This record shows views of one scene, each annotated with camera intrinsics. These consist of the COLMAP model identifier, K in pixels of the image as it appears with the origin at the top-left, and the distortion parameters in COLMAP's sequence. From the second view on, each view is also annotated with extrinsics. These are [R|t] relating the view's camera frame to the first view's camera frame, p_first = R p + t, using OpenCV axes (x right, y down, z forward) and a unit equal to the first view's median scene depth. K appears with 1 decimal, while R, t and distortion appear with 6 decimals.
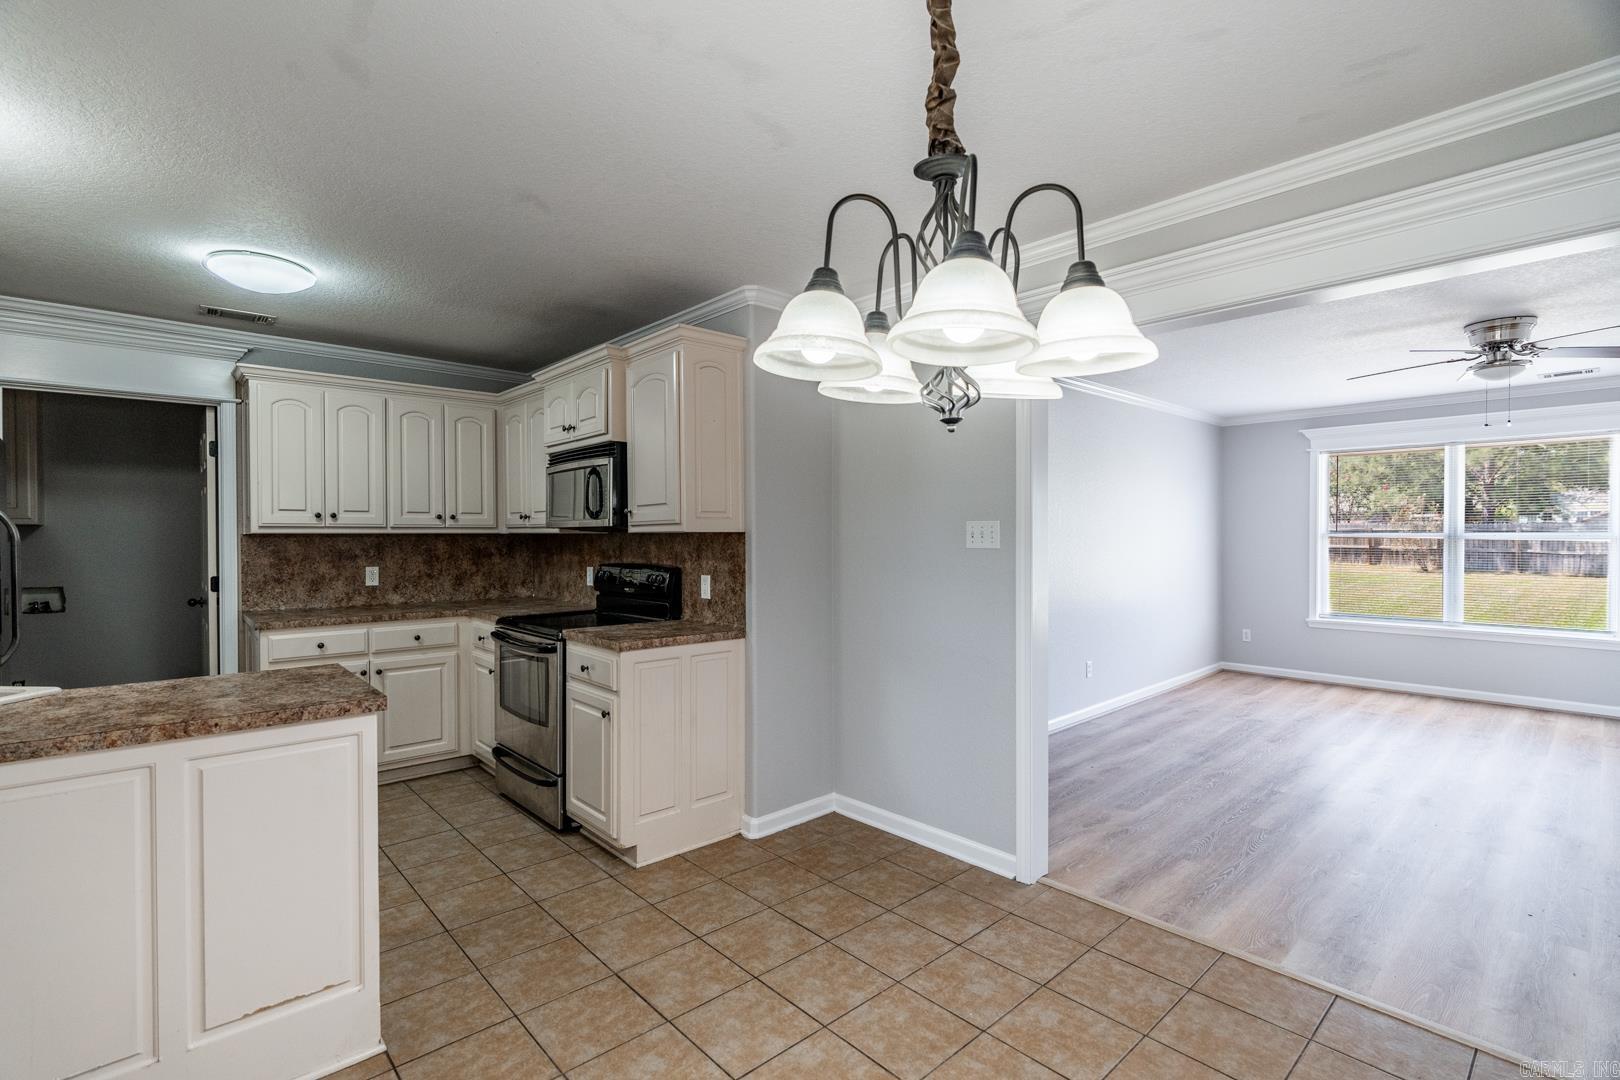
lens RADIAL K [[739.3, 0, 810.0], [0, 739.3, 540.0], [0, 0, 1]] dist [-0.002903, 0.000532]
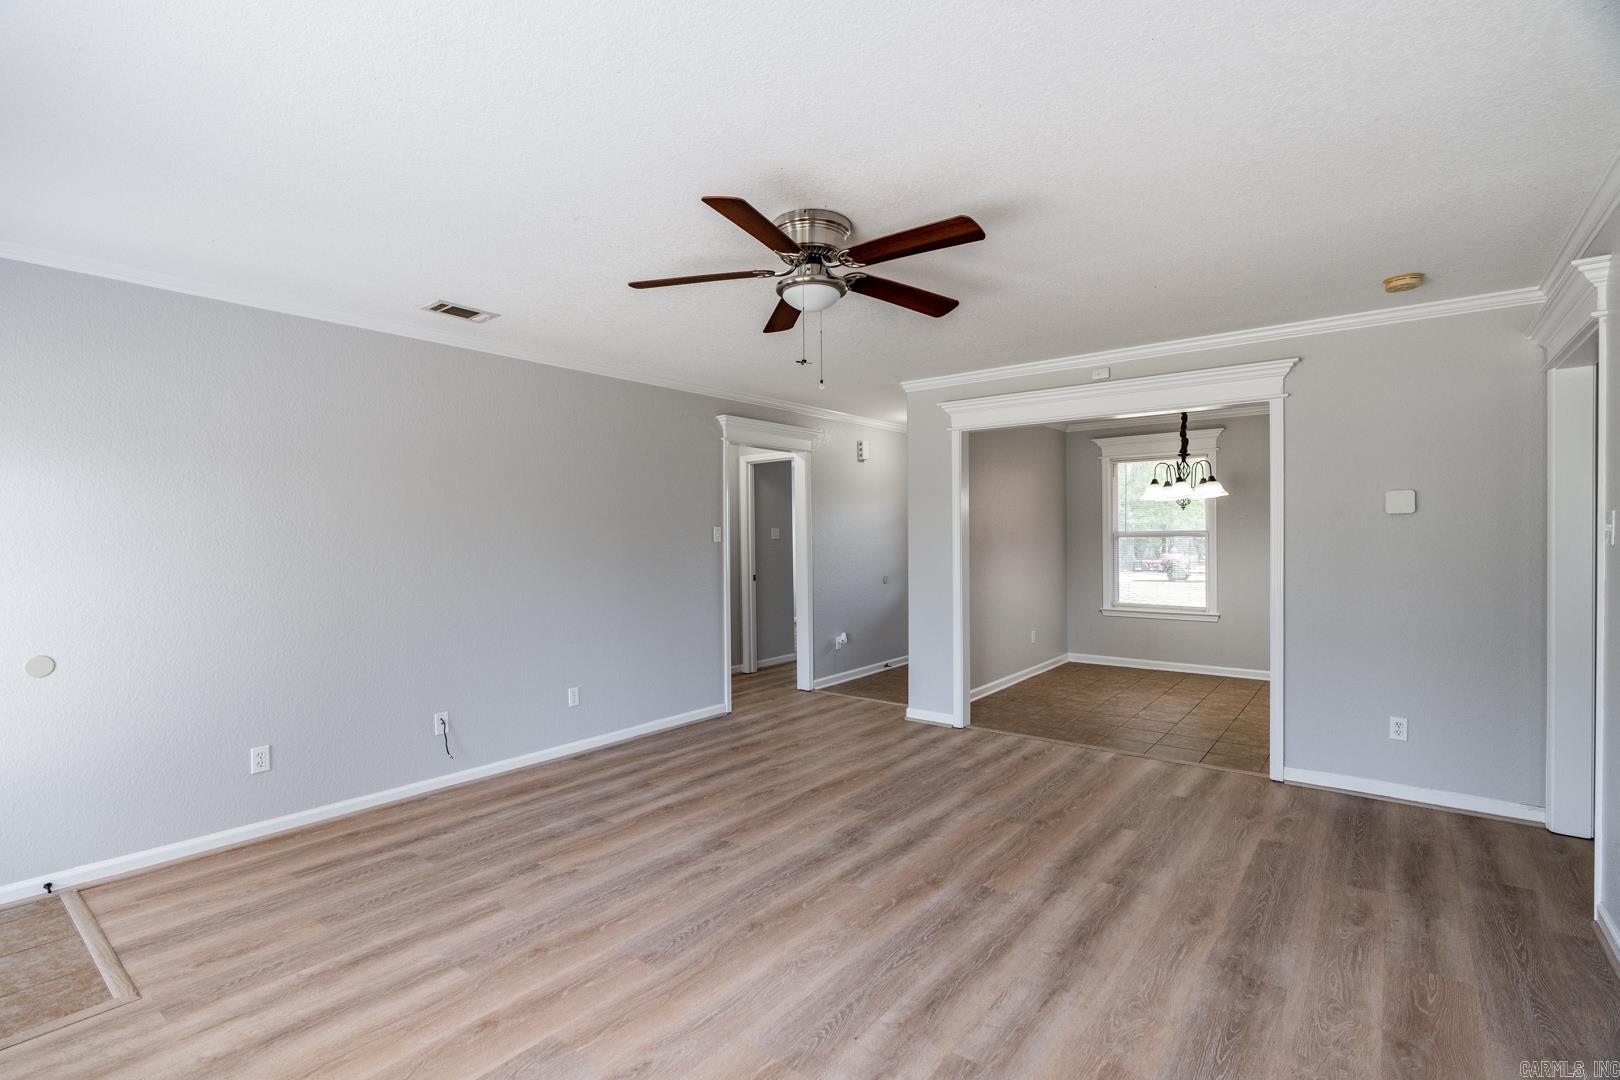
lens RADIAL K [[739.3, 0, 810.0], [0, 739.3, 540.0], [0, 0, 1]] dist [-0.002903, 0.000532]
pose [[-0.987232, 0.011168, -0.158895, 1.039119], [0.008753, 0.999835, 0.015892, -0.014193], [0.159047, 0.014298, -0.987168, 1.667645]]
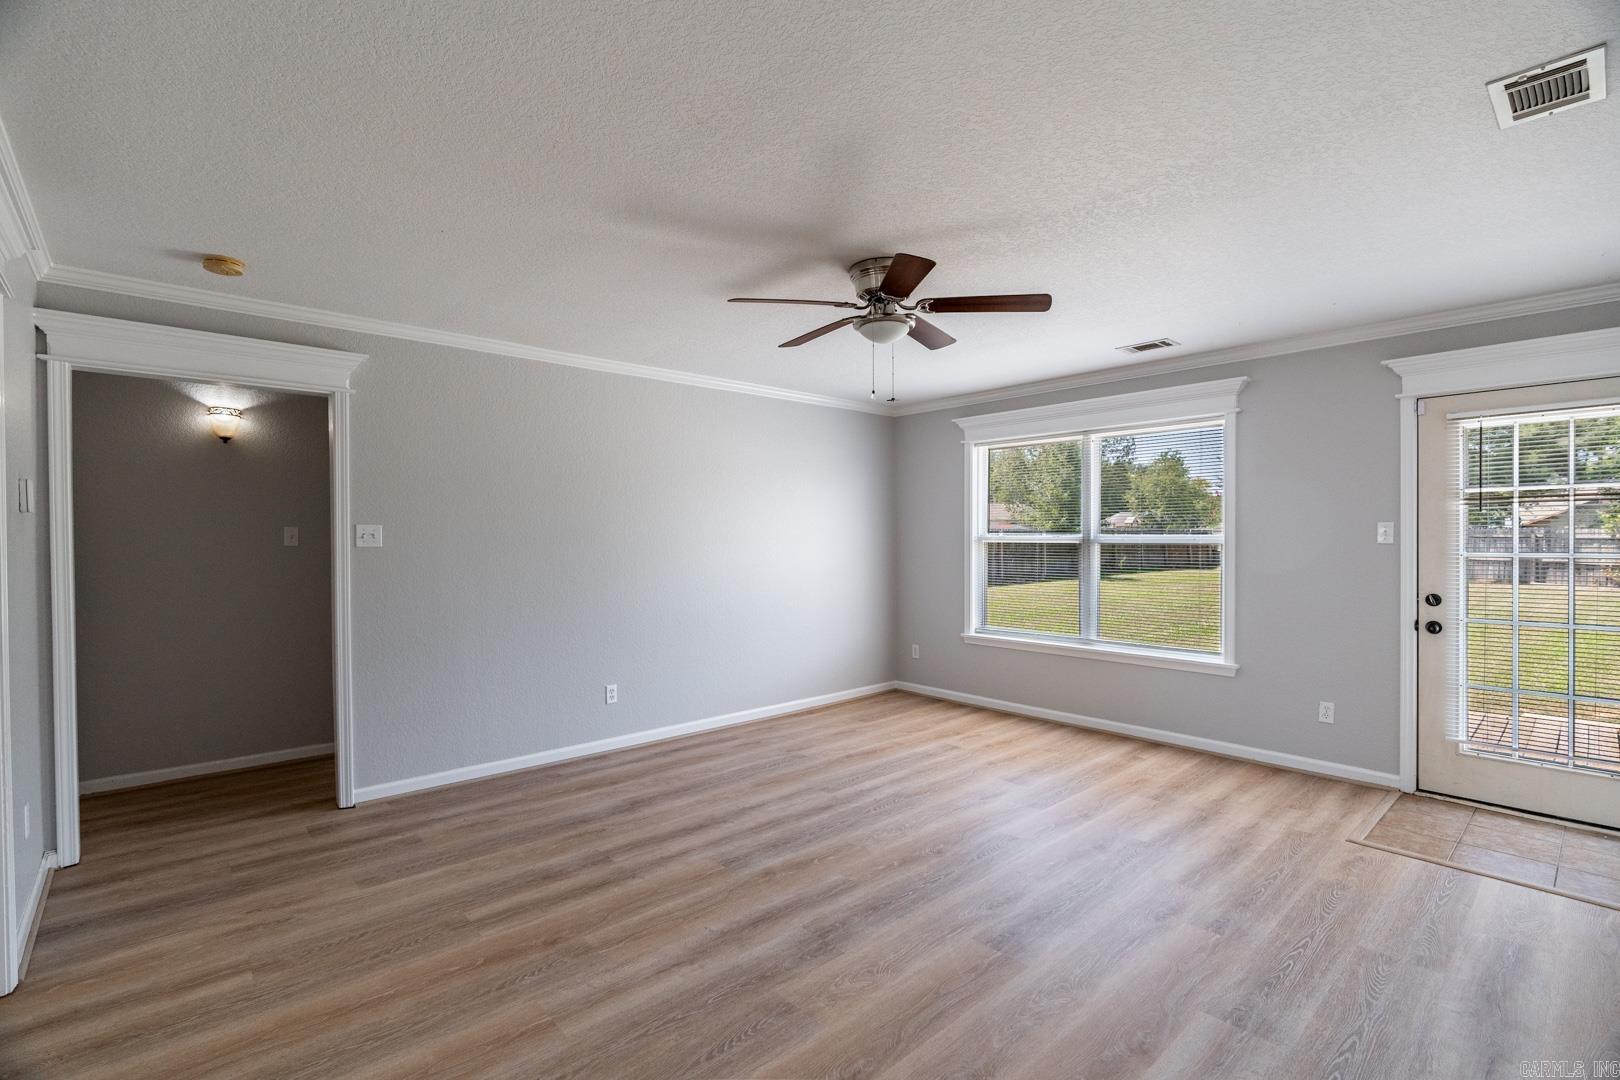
lens RADIAL K [[726.1, 0, 808.7], [0, 726.1, 546.7], [0, 0, 1]] dist [-0.010824, 0.000252]
pose [[0.999945, 0.000976, -0.010428, 0.853958], [-0.000950, 0.999996, 0.002513, 0.002003], [0.010431, -0.002503, 0.999942, 0.224042]]
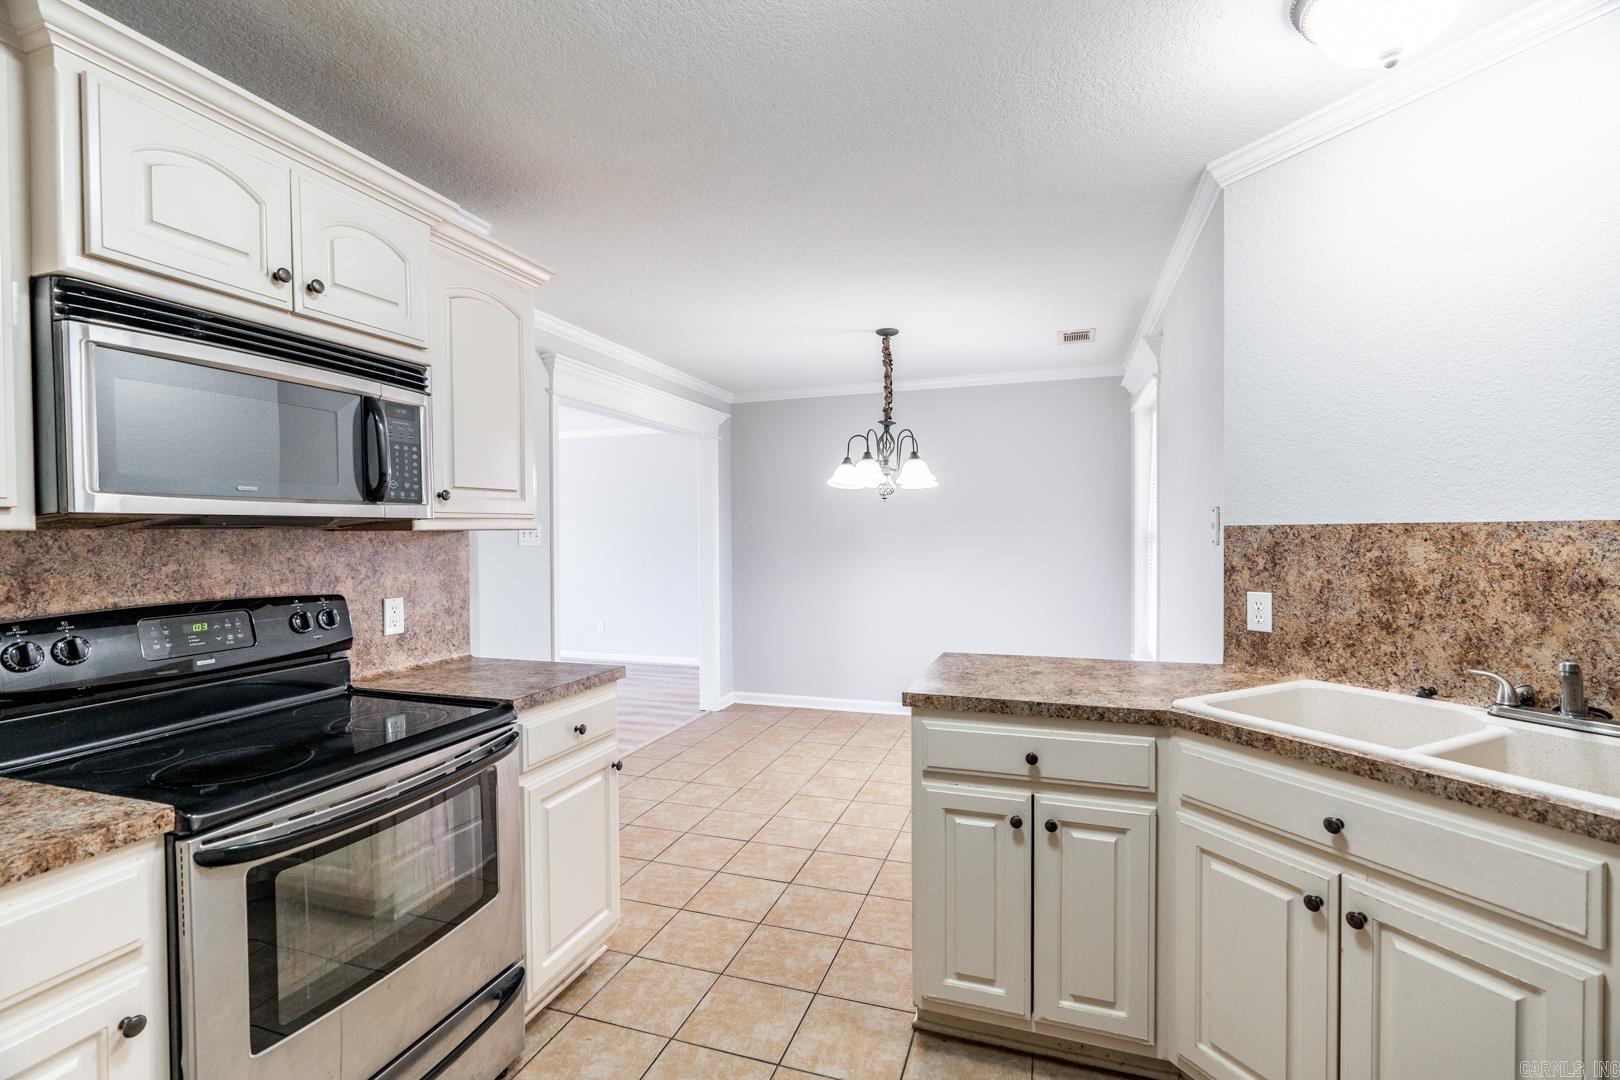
lens RADIAL K [[726.1, 0, 808.7], [0, 726.1, 546.7], [0, 0, 1]] dist [-0.010824, 0.000252]
pose [[-0.483580, -0.009630, 0.875247, -0.796315], [0.009686, 0.999819, 0.016352, -0.002575], [-0.875247, 0.016385, -0.483399, 0.917132]]
